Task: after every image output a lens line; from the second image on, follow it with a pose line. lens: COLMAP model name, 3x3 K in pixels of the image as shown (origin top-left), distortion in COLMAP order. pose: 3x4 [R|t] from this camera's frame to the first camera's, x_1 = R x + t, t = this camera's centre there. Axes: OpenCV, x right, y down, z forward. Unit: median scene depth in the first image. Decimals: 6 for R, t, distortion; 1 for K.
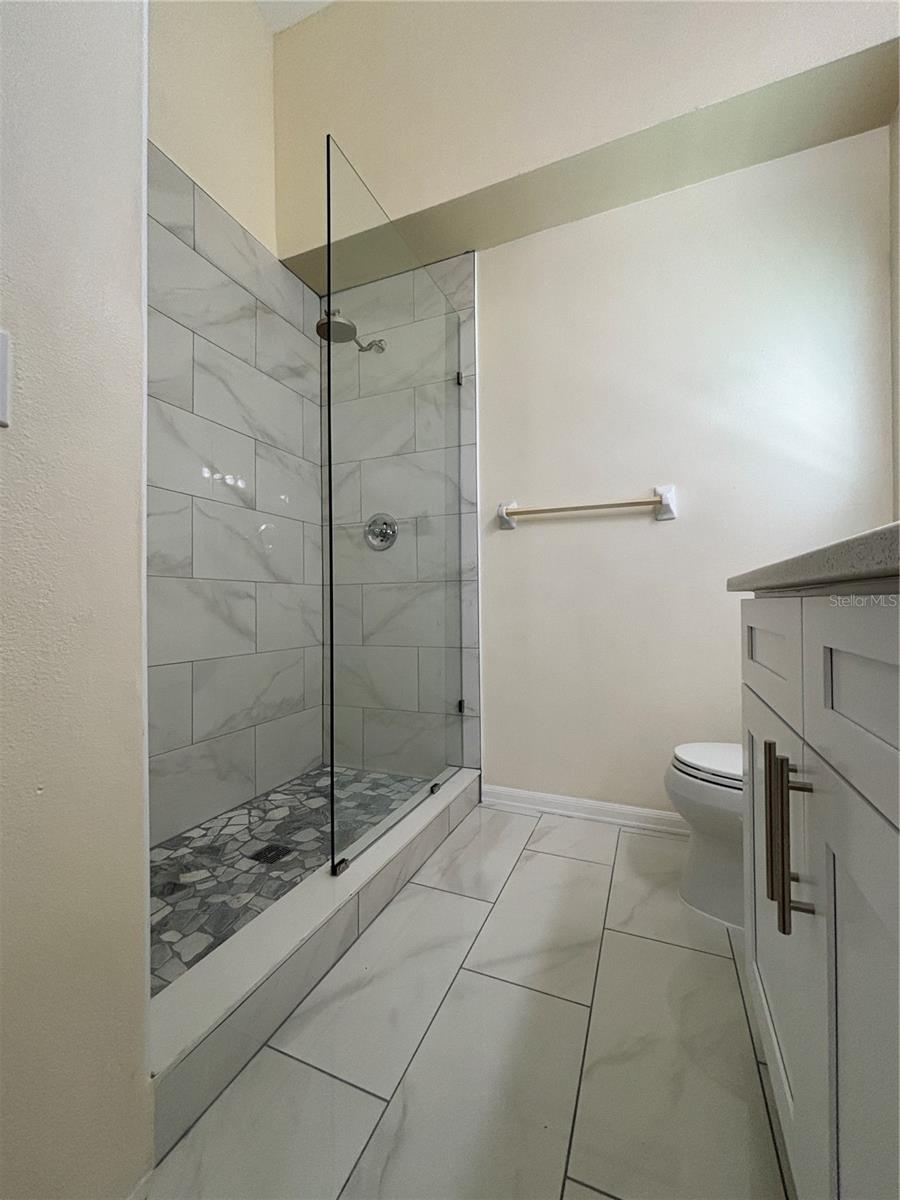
lens RADIAL K [[489.1, 0, 443.9], [0, 489.1, 600.3], [0, 0, 1]] dist [-0.000562, 0.001749]
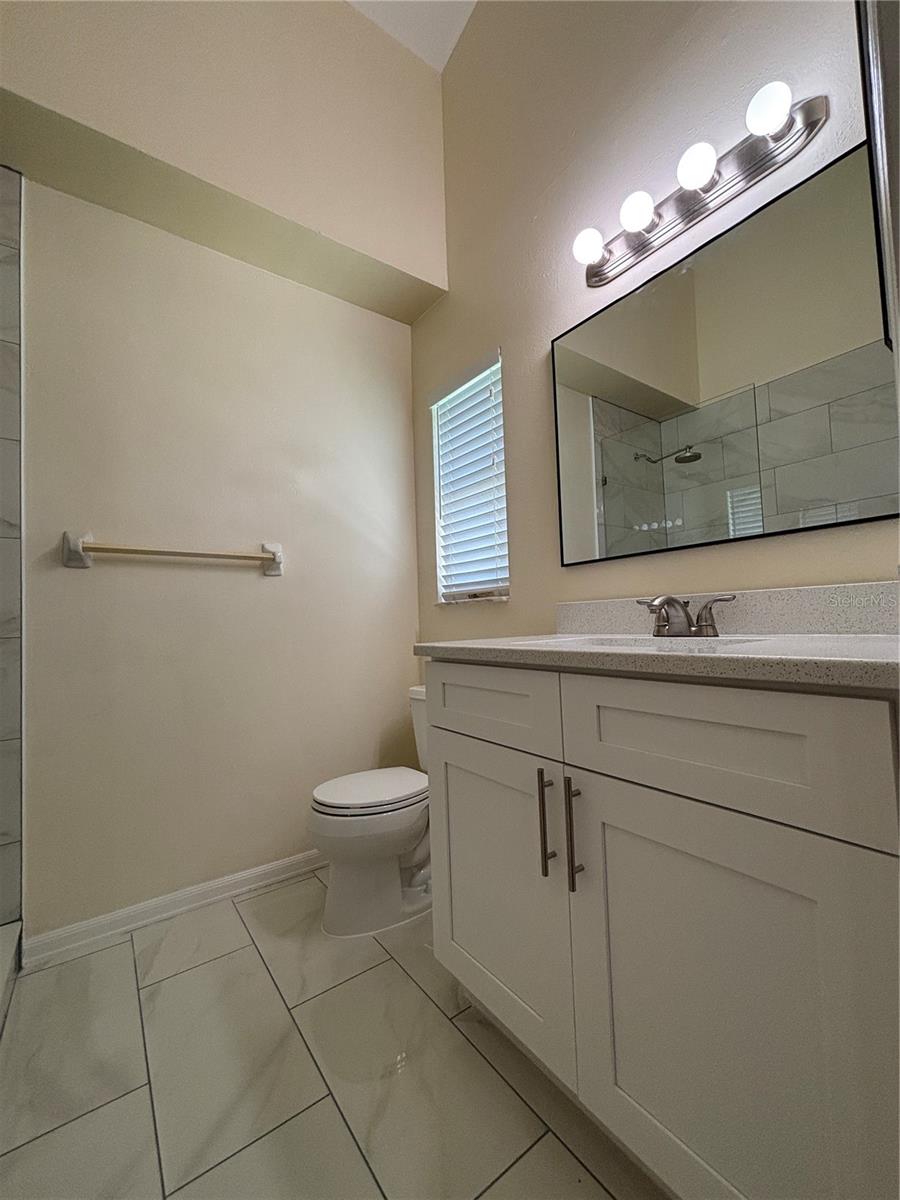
lens RADIAL K [[489.1, 0, 447.1], [0, 489.1, 602.8], [0, 0, 1]] dist [-0.000562, 0.001749]
pose [[0.496011, 0.026045, 0.867925, -0.268987], [0.020771, 0.998908, -0.041846, -0.056311], [-0.868068, 0.038784, 0.494929, 0.164595]]
